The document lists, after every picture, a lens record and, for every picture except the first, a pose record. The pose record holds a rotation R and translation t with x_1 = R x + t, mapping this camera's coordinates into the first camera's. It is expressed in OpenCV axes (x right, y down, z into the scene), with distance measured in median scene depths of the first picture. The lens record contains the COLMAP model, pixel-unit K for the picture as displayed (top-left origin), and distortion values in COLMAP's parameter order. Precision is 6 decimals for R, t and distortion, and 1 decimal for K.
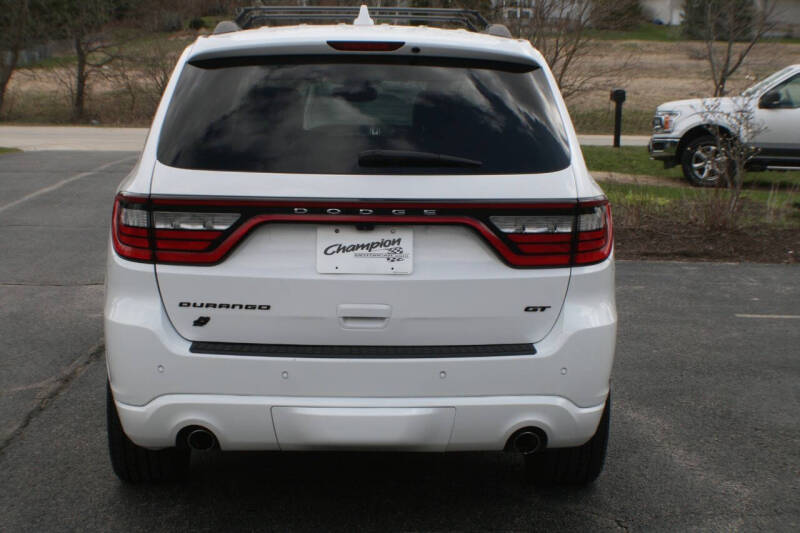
lens RADIAL K [[1528.4, 0, 400.0], [0, 1528.4, 266.5], [0, 0, 1]] dist [-0.179565, 0.111208]
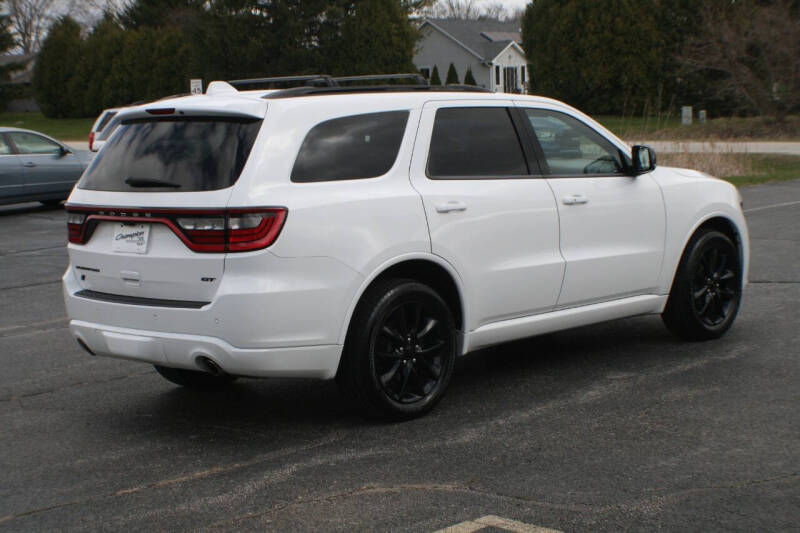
lens RADIAL K [[1392.7, 0, 400.0], [0, 1392.7, 266.5], [0, 0, 1]] dist [-0.191536, 0.028171]
pose [[0.706394, 0.038230, -0.706785, 1.223999], [-0.044758, 0.998955, 0.009301, -0.006801], [0.706402, 0.025065, 0.707367, 0.155322]]
